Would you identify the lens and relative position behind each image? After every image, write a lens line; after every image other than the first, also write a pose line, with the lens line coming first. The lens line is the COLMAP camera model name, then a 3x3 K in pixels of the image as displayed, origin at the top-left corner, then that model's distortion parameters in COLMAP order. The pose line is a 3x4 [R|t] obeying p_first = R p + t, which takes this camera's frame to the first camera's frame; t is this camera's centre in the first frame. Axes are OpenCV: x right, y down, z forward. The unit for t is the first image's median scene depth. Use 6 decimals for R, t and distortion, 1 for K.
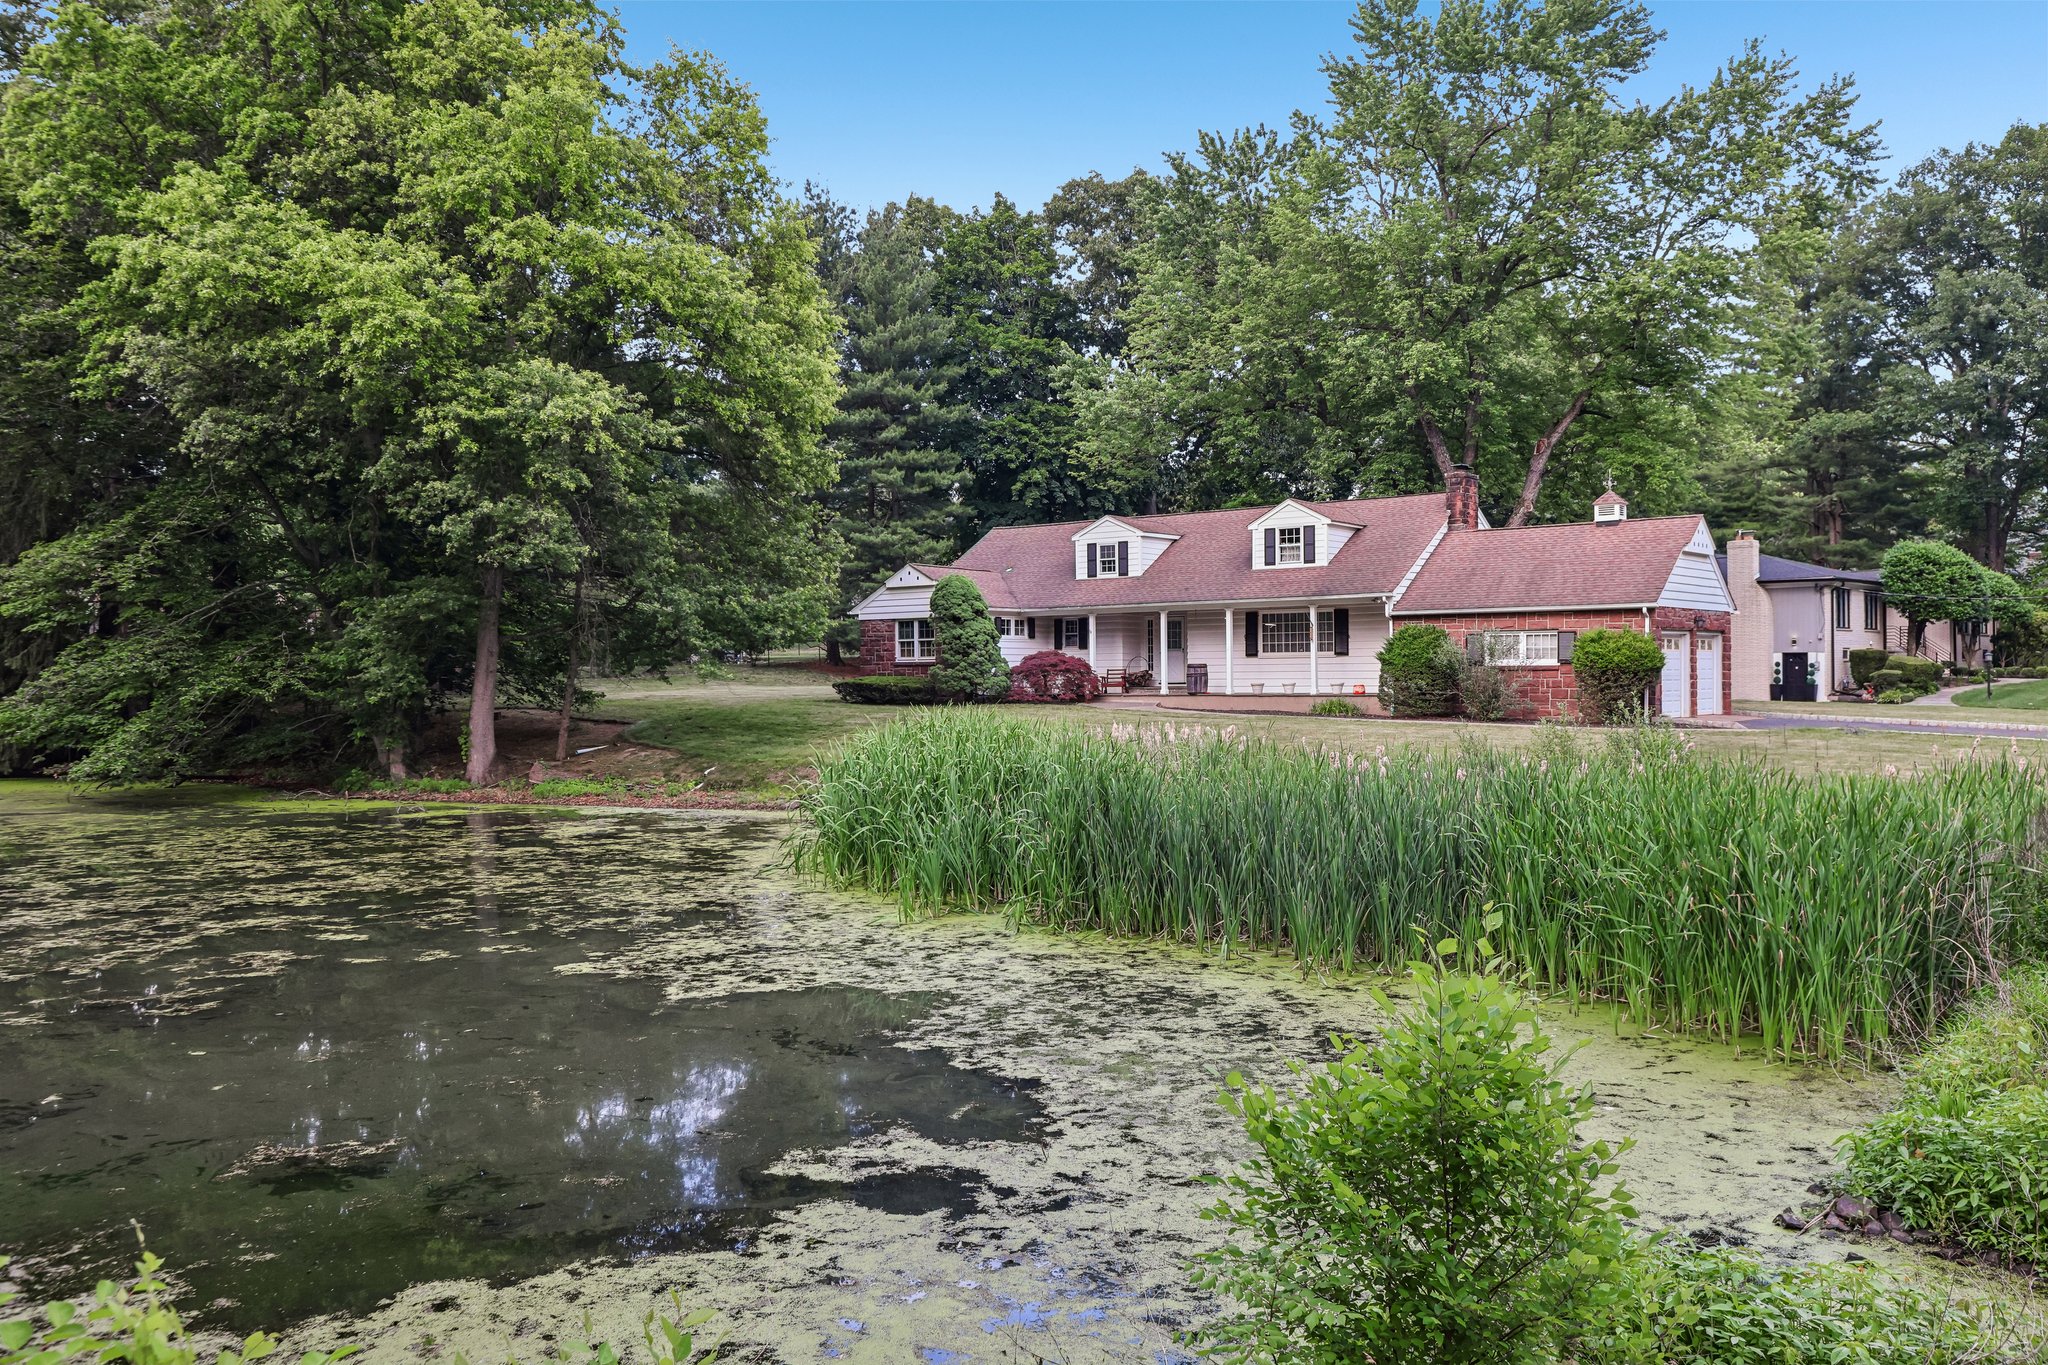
lens RADIAL K [[1561.0, 0, 1021.7], [0, 1561.0, 641.7], [0, 0, 1]] dist [0.001952, 0.001318]
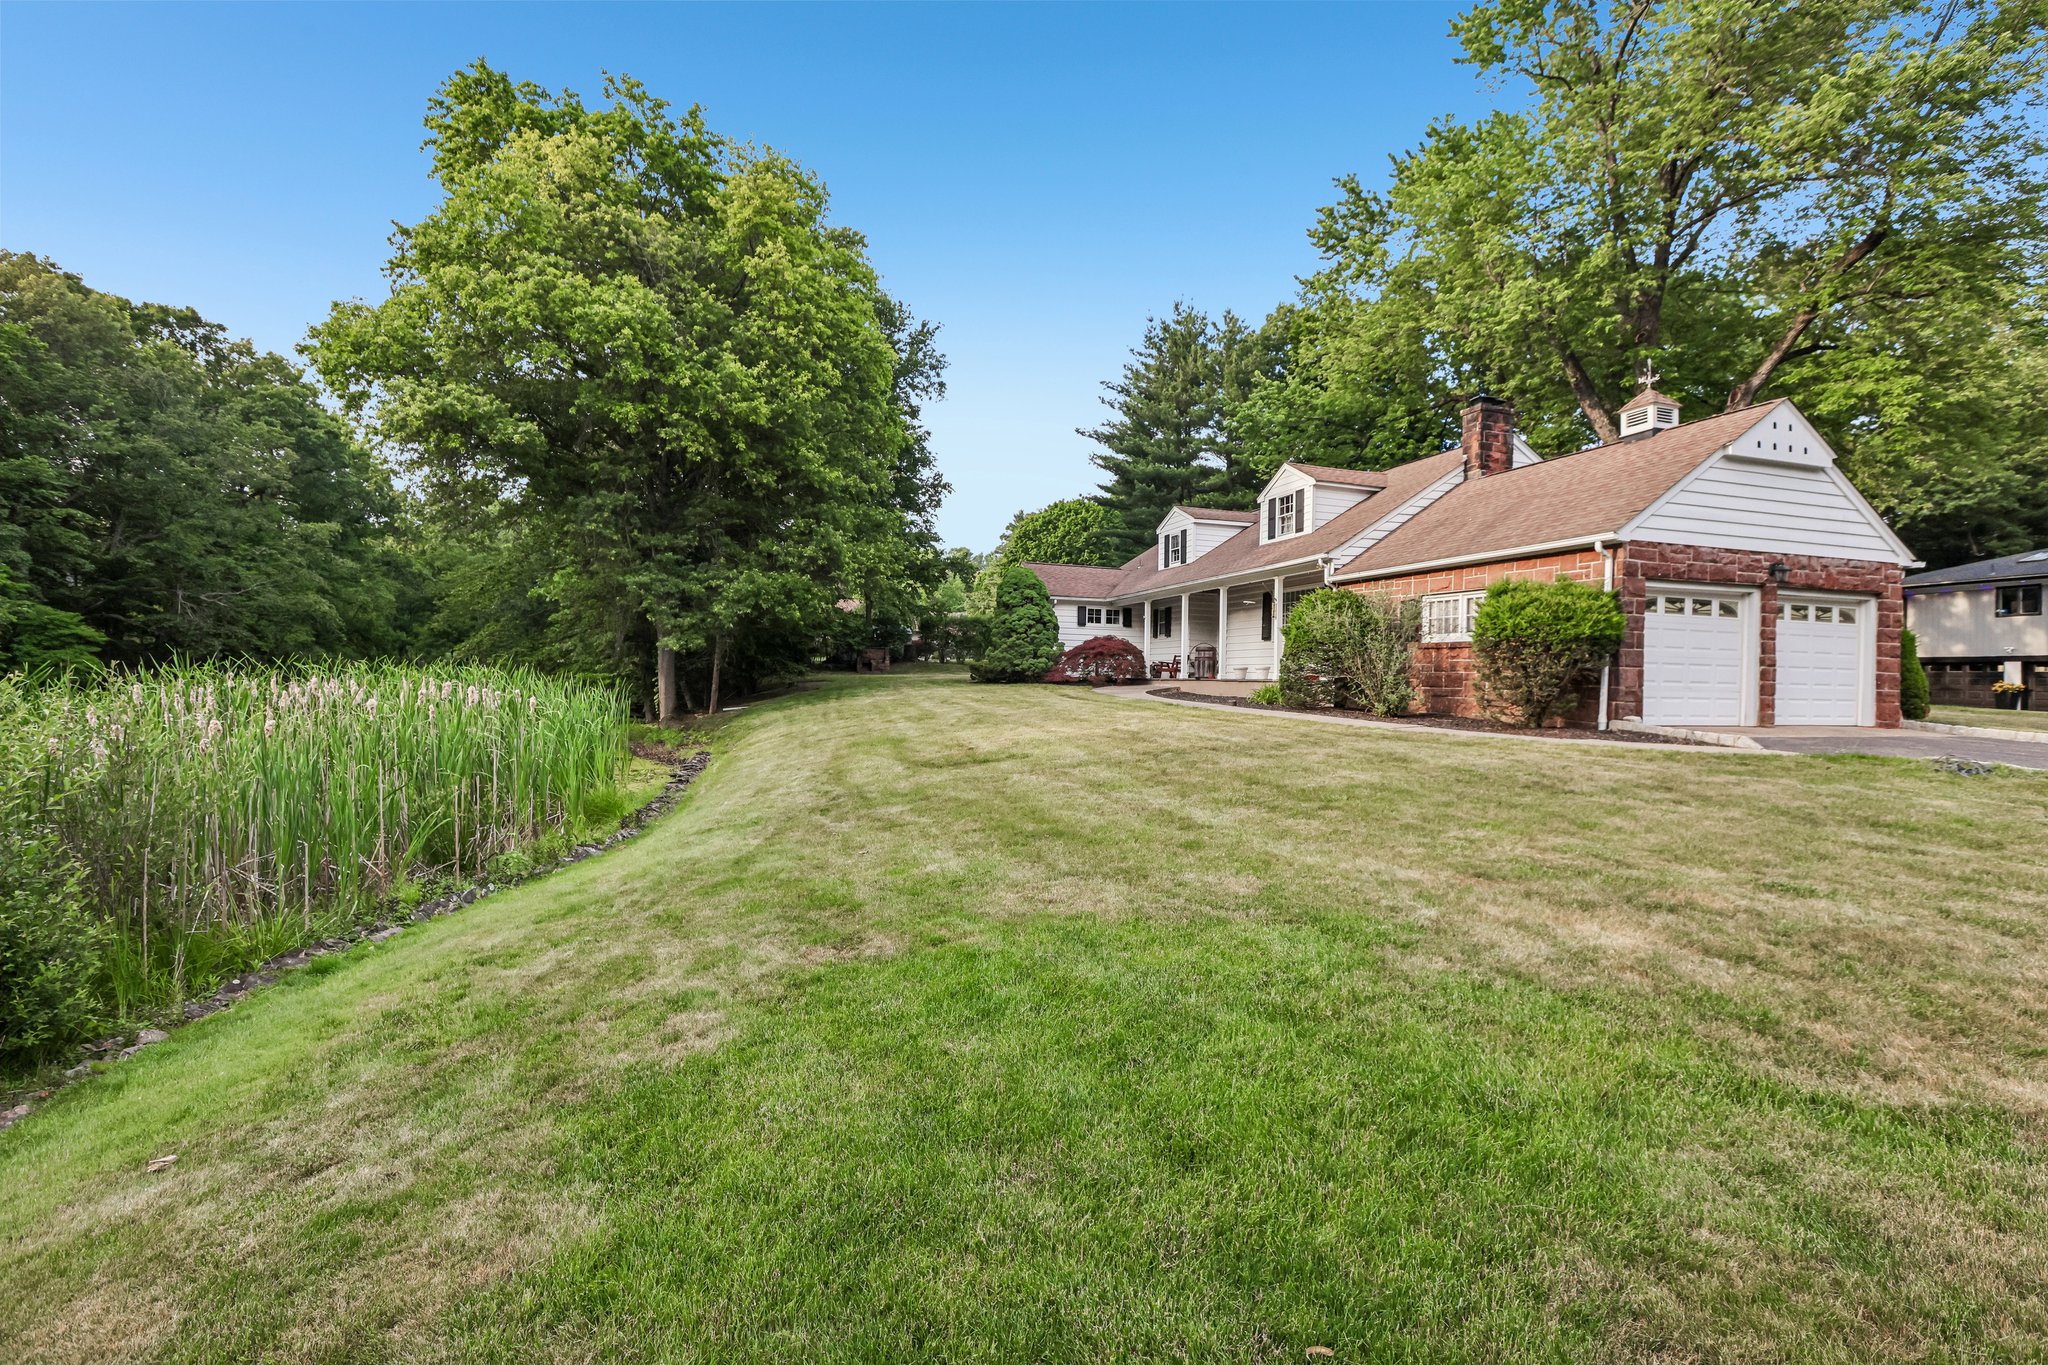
lens RADIAL K [[911.5, 0, 1025.1], [0, 911.5, 665.5], [0, 0, 1]] dist [-0.063513, 0.024863]
pose [[0.827783, 0.017301, -0.560781, 0.340996], [-0.014709, 0.999850, 0.009135, 0.022369], [0.560855, 0.000687, 0.827914, 0.486135]]
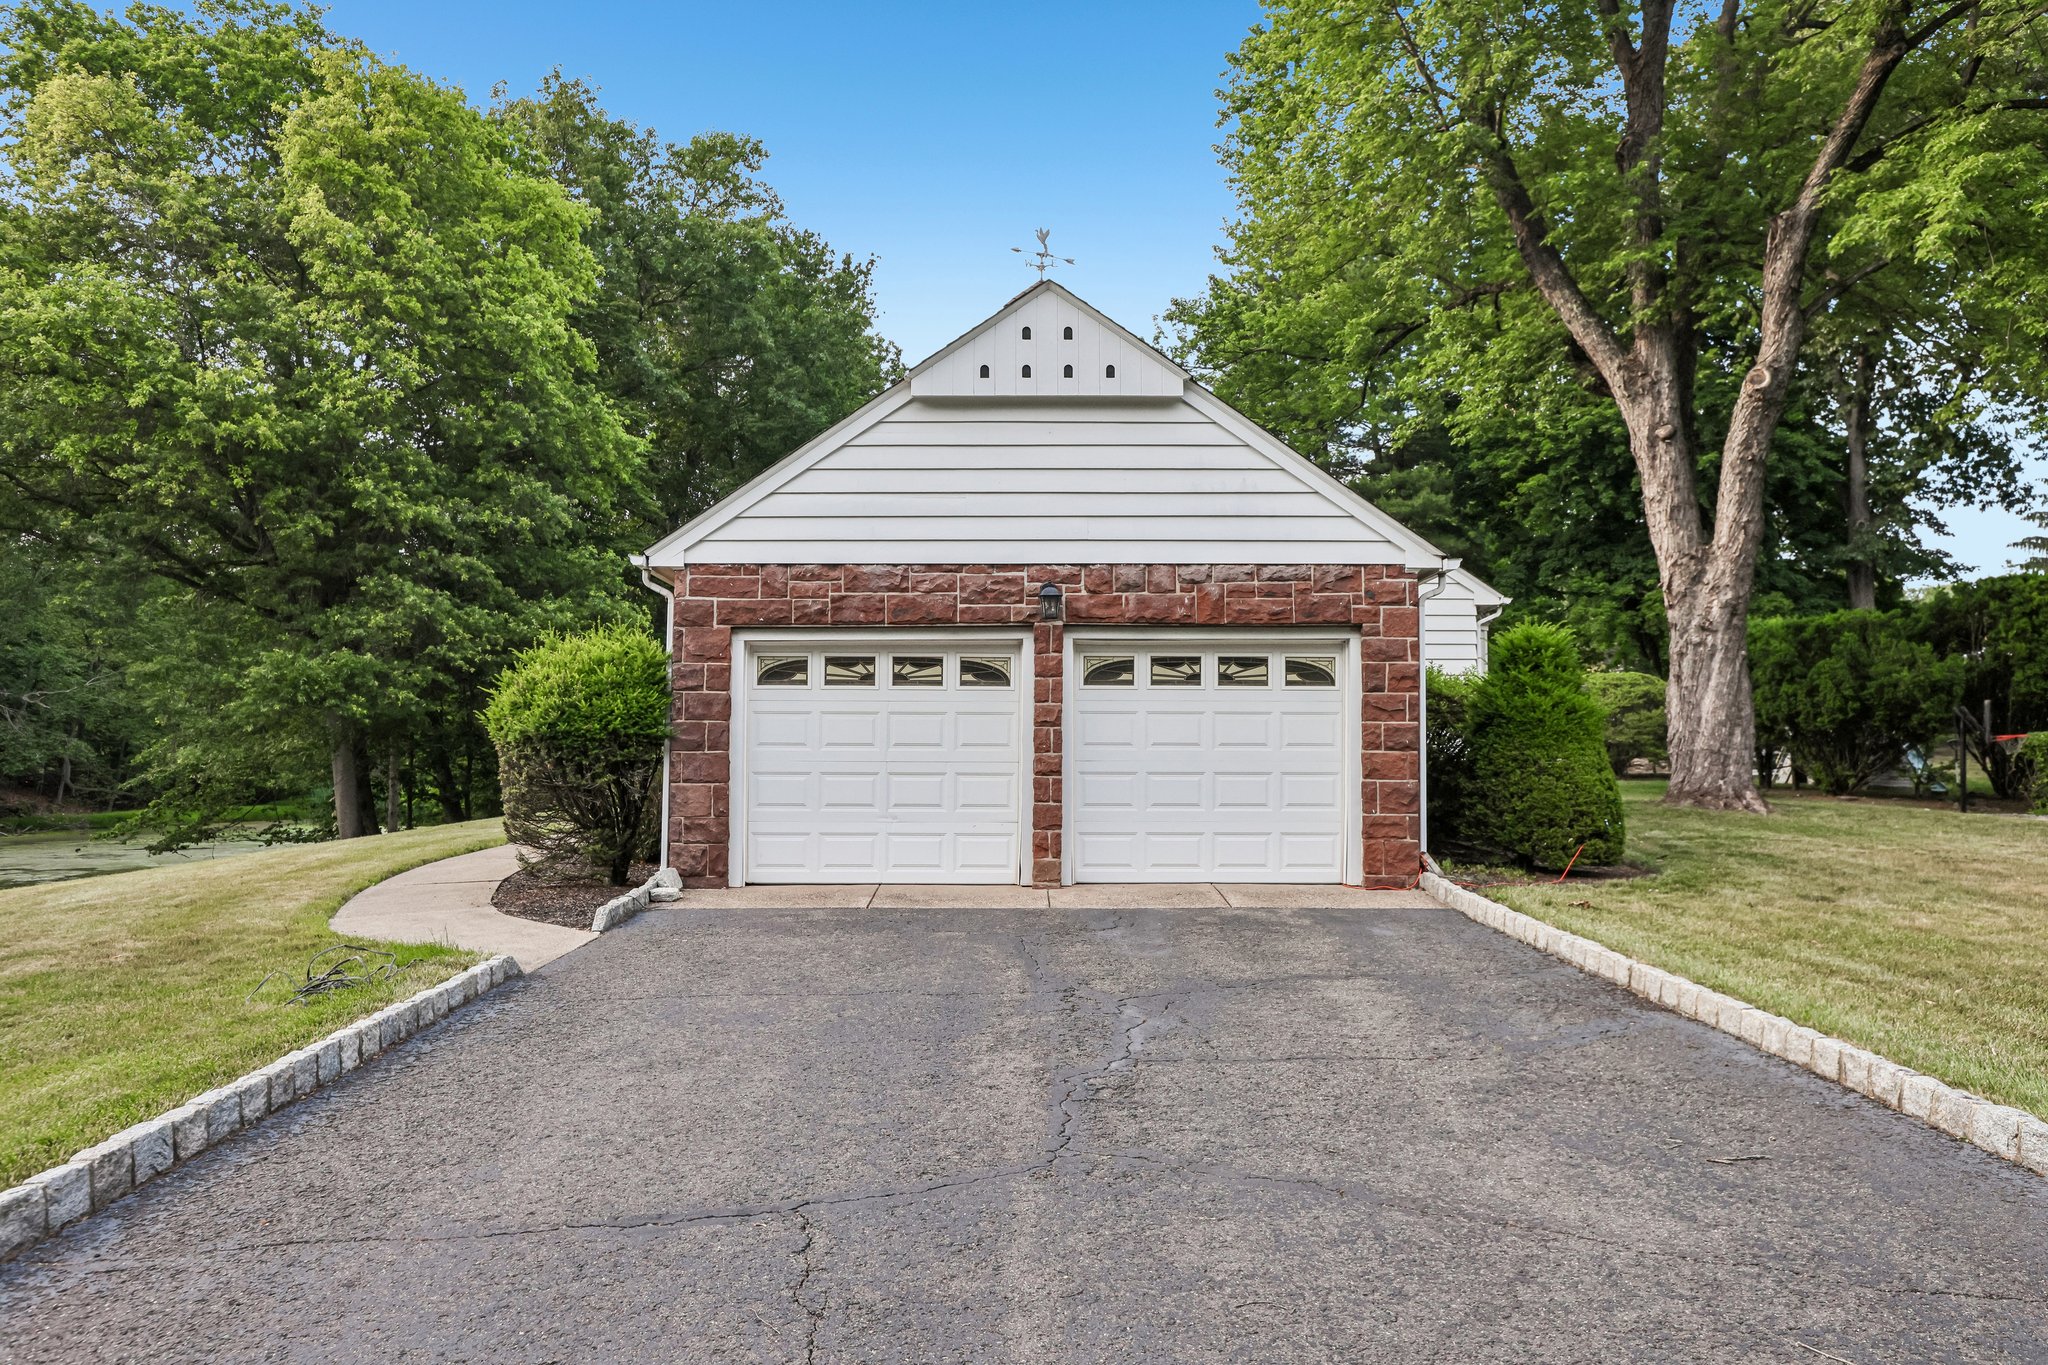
lens RADIAL K [[1404.5, 0, 1022.5], [0, 1404.5, 711.0], [0, 0, 1]] dist [-0.001344, 0.001792]
pose [[0.639254, -0.024793, -0.768596, 0.586314], [0.008918, 0.999652, -0.024829, 0.016130], [0.768944, 0.009018, 0.639252, 0.716265]]
